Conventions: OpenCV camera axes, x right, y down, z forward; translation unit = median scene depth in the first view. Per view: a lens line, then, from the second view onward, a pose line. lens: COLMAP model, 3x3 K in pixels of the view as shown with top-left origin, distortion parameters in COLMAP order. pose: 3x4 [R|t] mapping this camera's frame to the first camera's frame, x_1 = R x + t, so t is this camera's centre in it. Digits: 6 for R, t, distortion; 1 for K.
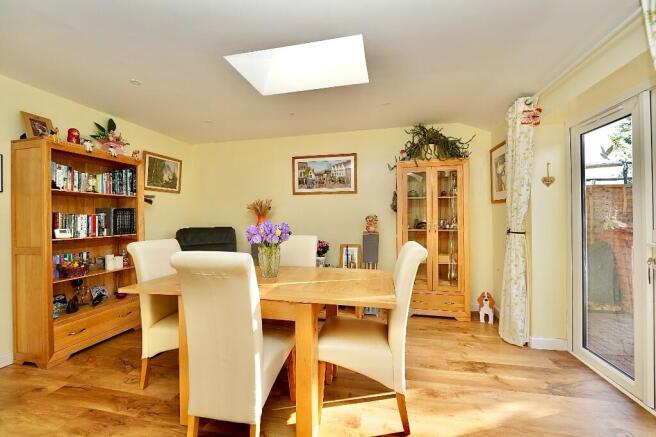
lens RADIAL K [[273.1, 0, 328.0], [0, 273.1, 218.5], [0, 0, 1]] dist [-0.000461, -0.000116]
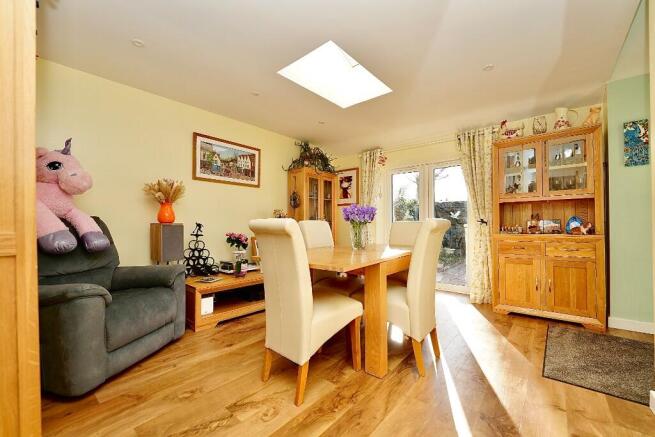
lens RADIAL K [[270.2, 0, 327.8], [0, 270.2, 227.3], [0, 0, 1]] dist [-0.001373, -0.000121]
pose [[0.455578, -0.002459, 0.890192, -0.687627], [0.001230, 0.999997, 0.002133, 0.056602], [-0.890195, 0.000123, 0.455580, 0.293754]]
